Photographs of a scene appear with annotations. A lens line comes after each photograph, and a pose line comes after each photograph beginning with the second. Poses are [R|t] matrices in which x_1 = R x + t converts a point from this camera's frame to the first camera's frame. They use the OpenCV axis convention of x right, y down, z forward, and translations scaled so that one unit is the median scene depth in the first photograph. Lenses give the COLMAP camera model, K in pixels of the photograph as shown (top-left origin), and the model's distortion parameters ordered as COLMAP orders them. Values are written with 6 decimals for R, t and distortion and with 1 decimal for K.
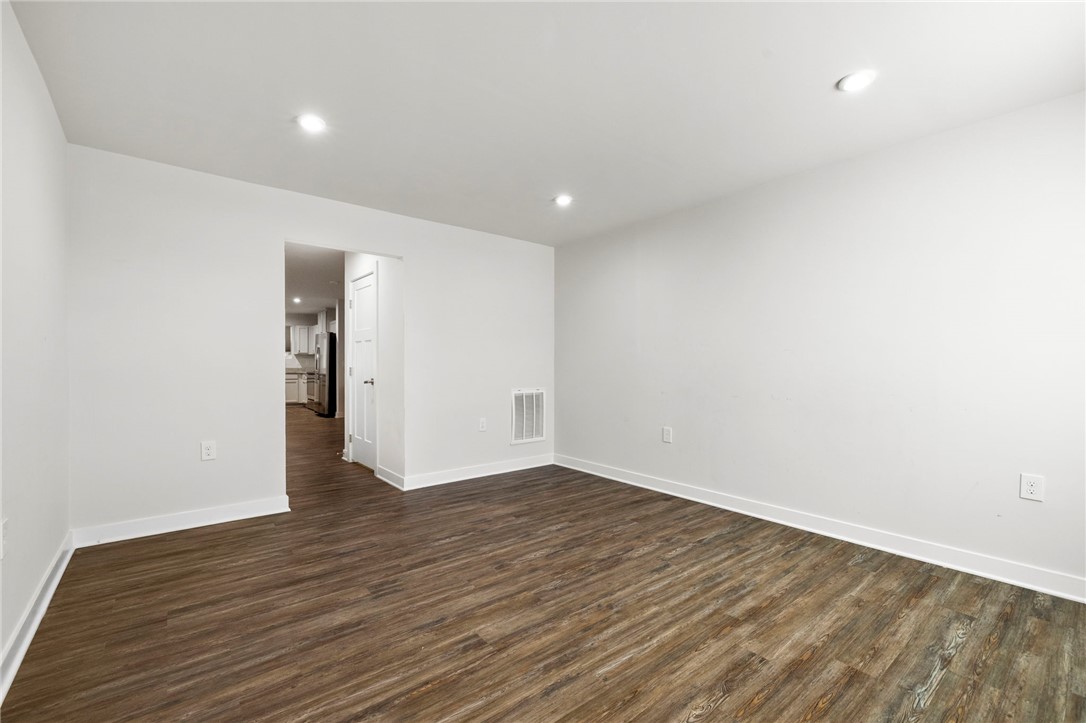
lens RADIAL K [[459.9, 0, 546.2], [0, 459.9, 357.4], [0, 0, 1]] dist [-0.001080, -0.000015]
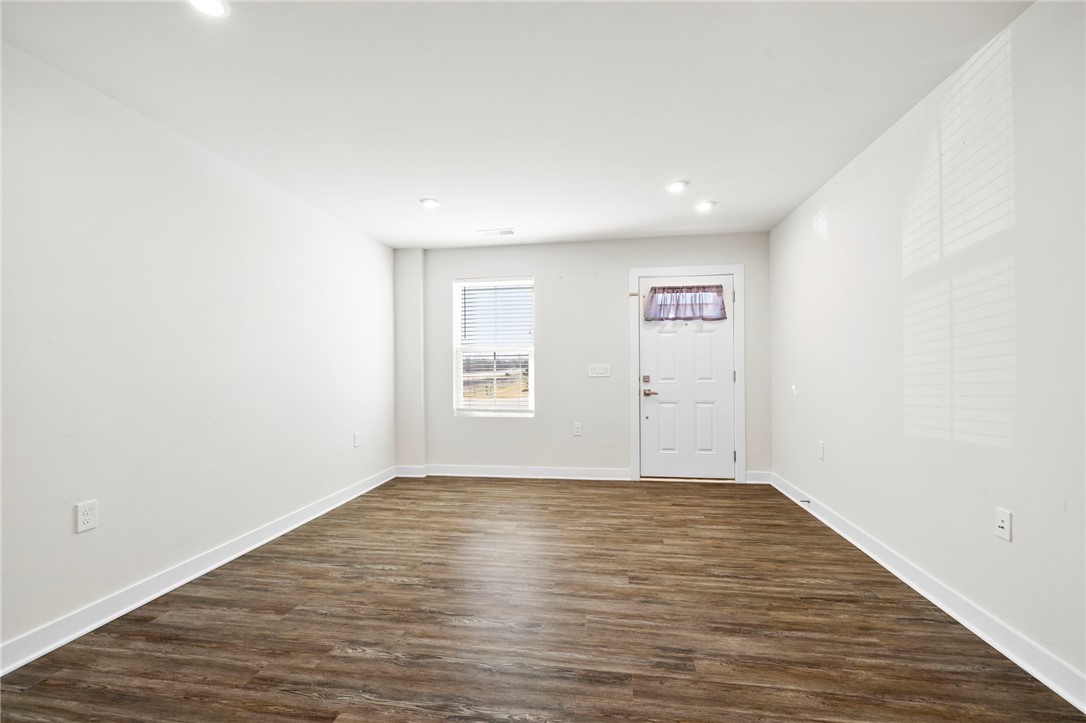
lens RADIAL K [[459.9, 0, 546.2], [0, 459.9, 357.4], [0, 0, 1]] dist [-0.001080, -0.000015]
pose [[-0.666069, 0.021870, 0.745569, -0.806443], [0.000148, 0.999574, -0.029188, 0.018675], [-0.745890, -0.019331, -0.665789, 1.711961]]
